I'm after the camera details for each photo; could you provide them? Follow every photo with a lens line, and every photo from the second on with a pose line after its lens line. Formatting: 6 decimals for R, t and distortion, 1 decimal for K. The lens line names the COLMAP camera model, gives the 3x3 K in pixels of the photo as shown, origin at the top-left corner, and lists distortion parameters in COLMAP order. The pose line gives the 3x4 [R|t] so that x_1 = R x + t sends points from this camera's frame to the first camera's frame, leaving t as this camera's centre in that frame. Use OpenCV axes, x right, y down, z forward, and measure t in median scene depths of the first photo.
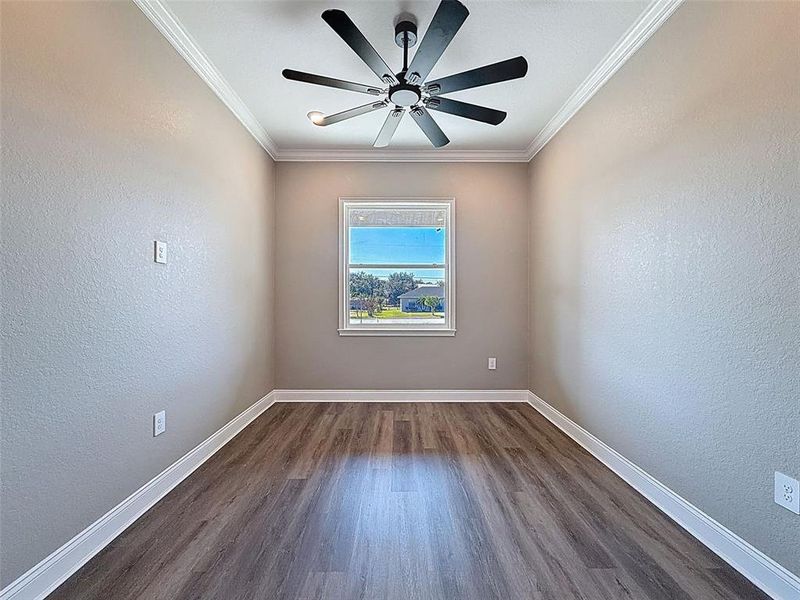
lens RADIAL K [[323.7, 0, 400.2], [0, 323.7, 297.4], [0, 0, 1]] dist [0.000803, 0.000118]
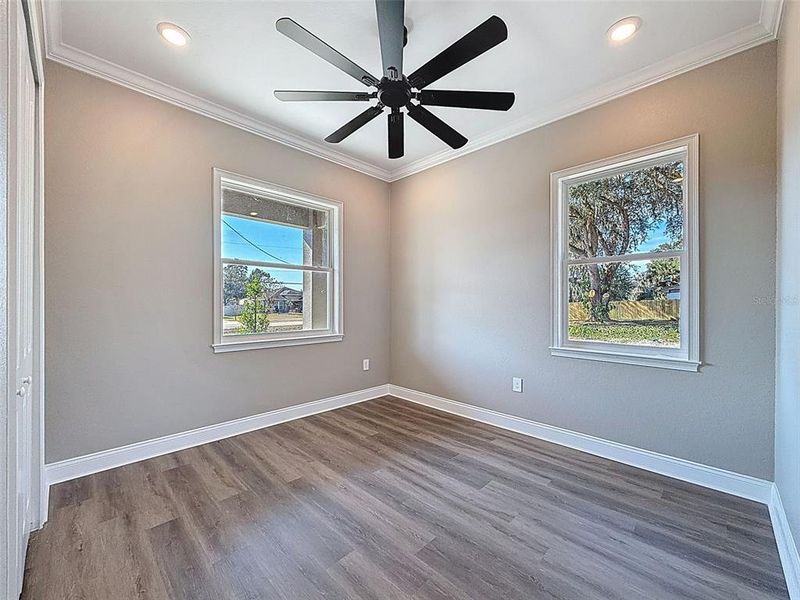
lens RADIAL K [[325.1, 0, 400.0], [0, 325.1, 300.0], [0, 0, 1]] dist [0.048661, -0.000060]
pose [[0.730798, 0.004605, 0.682578, -0.369473], [0.002569, 0.999952, -0.009497, 0.004459], [-0.682589, 0.008694, 0.730751, 0.147885]]
